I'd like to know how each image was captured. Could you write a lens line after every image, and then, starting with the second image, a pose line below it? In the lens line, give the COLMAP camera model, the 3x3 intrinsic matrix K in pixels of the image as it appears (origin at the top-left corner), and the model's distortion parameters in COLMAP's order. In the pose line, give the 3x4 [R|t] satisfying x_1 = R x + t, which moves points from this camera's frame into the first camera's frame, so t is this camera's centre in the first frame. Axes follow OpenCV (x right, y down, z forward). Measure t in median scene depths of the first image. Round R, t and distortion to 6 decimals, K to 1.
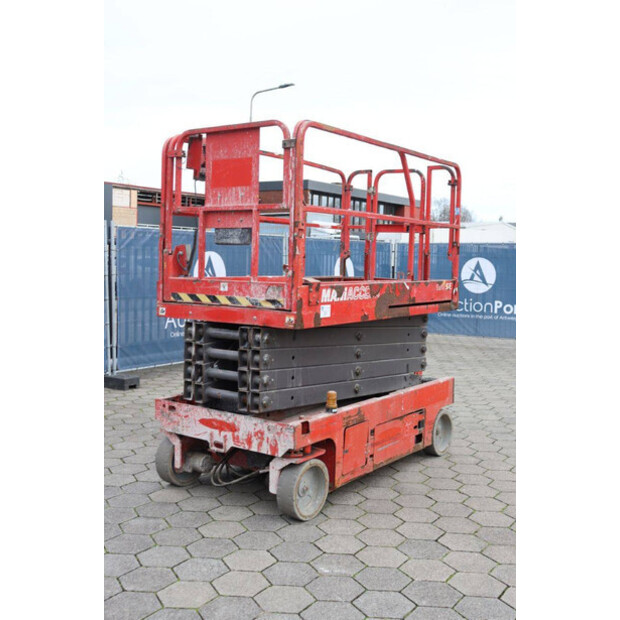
lens RADIAL K [[702.6, 0, 312.6], [0, 702.6, 307.1], [0, 0, 1]] dist [-0.015294, 0.000000]
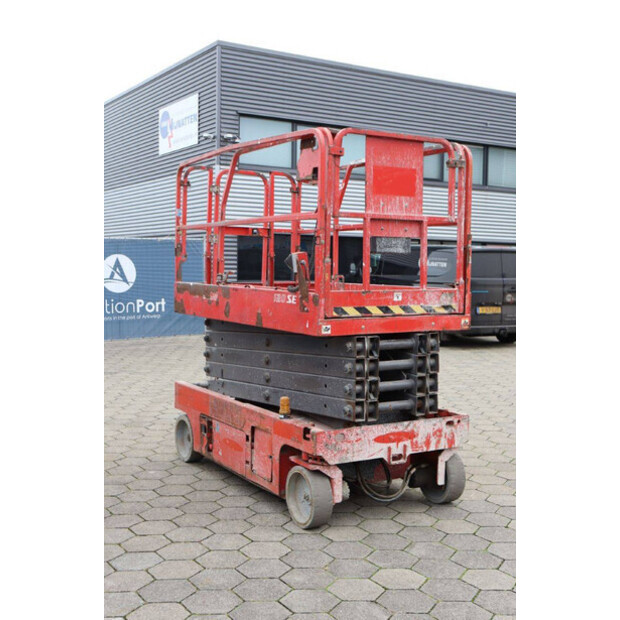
lens RADIAL K [[769.1, 0, 311.7], [0, 769.1, 306.1], [0, 0, 1]] dist [0.036980, 0.000000]
pose [[0.408611, -0.069349, 0.910070, -1.142738], [0.057592, 0.997081, 0.050121, -0.075472], [-0.910890, 0.031933, 0.411412, 0.652415]]
